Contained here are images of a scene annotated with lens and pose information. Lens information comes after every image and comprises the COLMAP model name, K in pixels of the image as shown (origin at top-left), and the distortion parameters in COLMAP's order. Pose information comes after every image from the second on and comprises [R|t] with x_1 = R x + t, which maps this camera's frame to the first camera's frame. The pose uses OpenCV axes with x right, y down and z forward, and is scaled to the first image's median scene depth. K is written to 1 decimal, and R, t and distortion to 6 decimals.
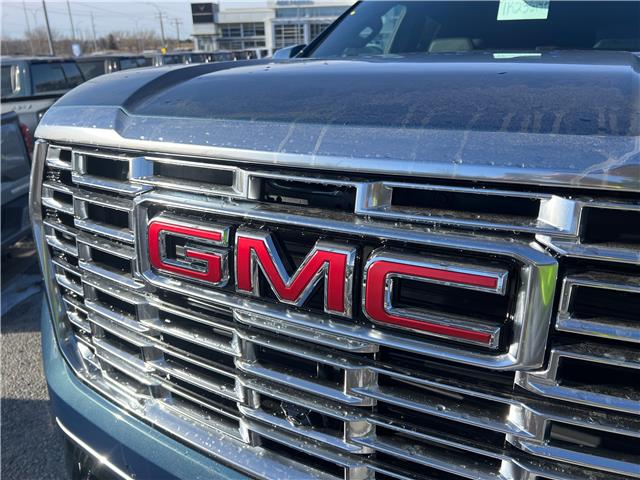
lens RADIAL K [[499.5, 0, 306.9], [0, 499.5, 239.5], [0, 0, 1]] dist [0.002796, -0.001158]
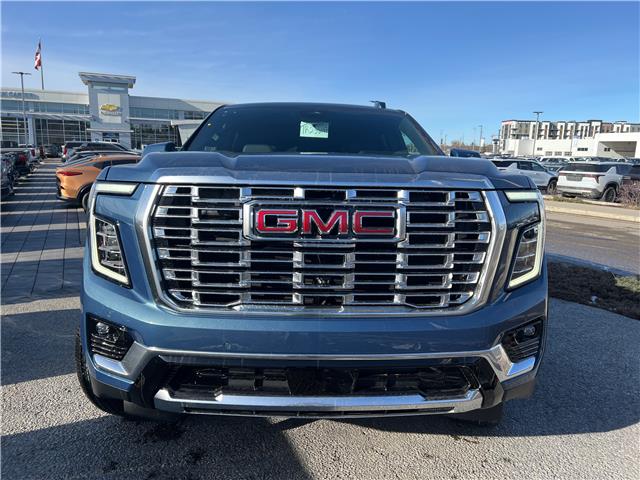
lens RADIAL K [[484.7, 0, 318.0], [0, 484.7, 241.3], [0, 0, 1]] dist [0.022182, -0.006944]
pose [[0.860322, -0.040668, 0.508126, -1.479502], [0.132140, 0.980531, -0.145253, 0.572303], [-0.492327, 0.192108, 0.848946, -1.310704]]
